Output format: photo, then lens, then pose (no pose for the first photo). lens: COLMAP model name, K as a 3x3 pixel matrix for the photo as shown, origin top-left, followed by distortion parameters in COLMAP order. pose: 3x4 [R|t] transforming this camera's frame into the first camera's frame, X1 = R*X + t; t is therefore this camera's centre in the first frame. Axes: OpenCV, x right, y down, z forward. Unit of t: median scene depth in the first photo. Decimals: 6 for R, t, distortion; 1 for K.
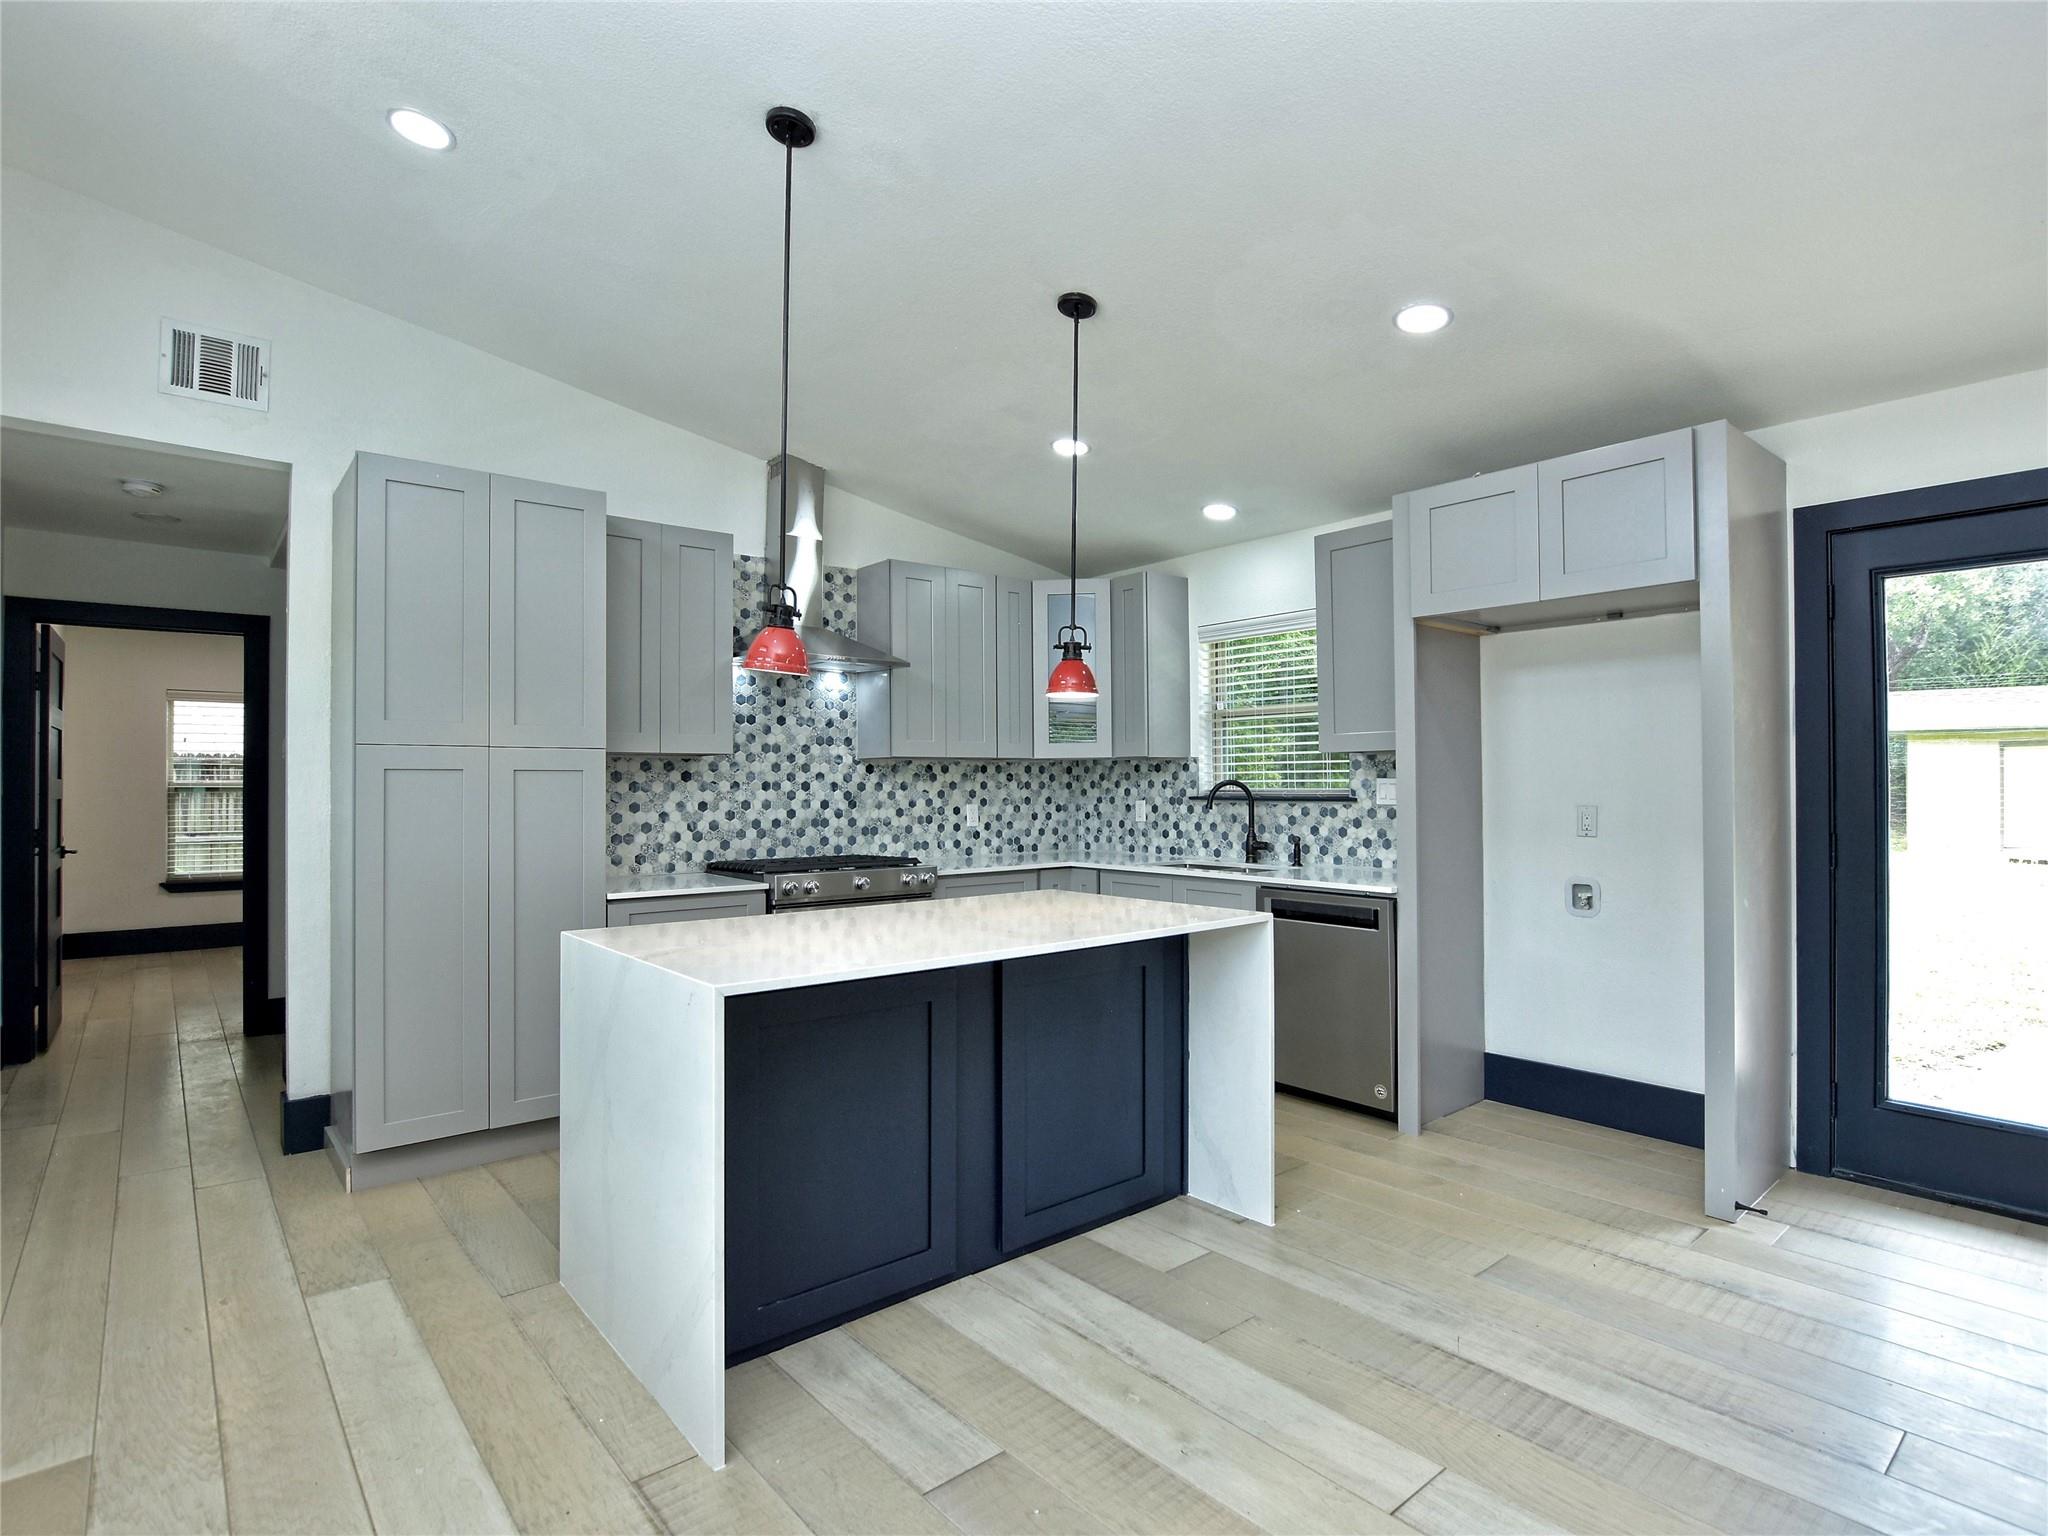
lens RADIAL K [[1045.4, 0, 1030.4], [0, 1045.4, 770.5], [0, 0, 1]] dist [-0.035787, 0.005932]
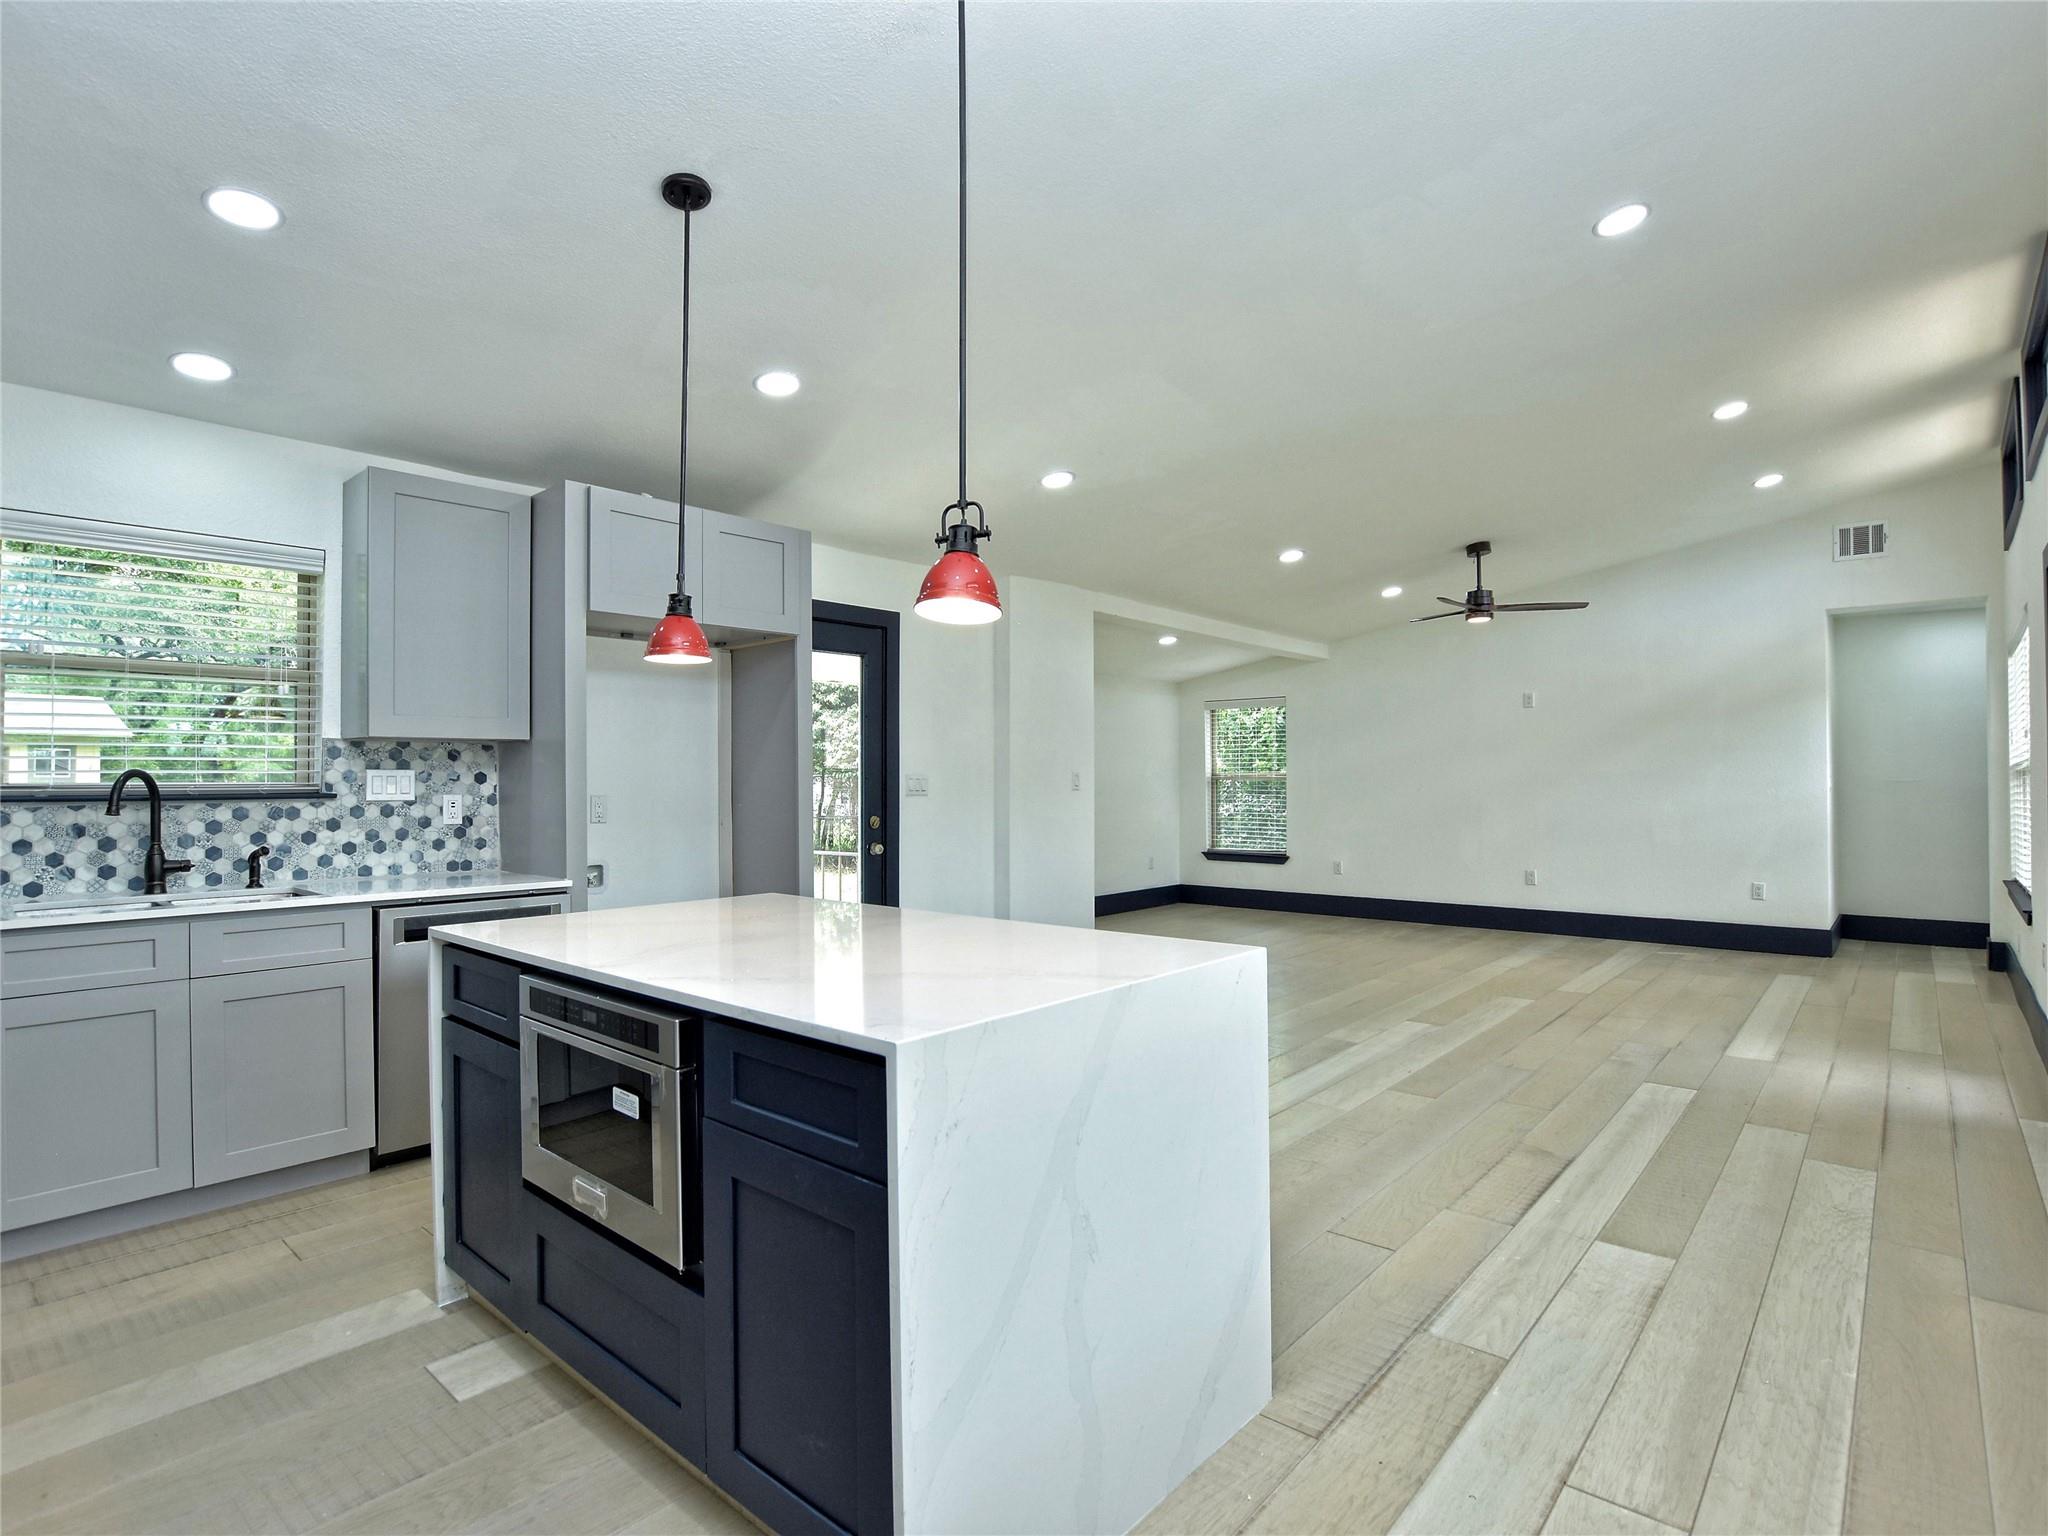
lens RADIAL K [[1039.1, 0, 1033.2], [0, 1039.1, 769.7], [0, 0, 1]] dist [-0.028547, 0.001150]
pose [[-0.151940, 0.015838, 0.988263, -0.522779], [-0.005883, 0.999839, -0.016928, 0.016969], [-0.988372, -0.008386, -0.151822, 0.551264]]
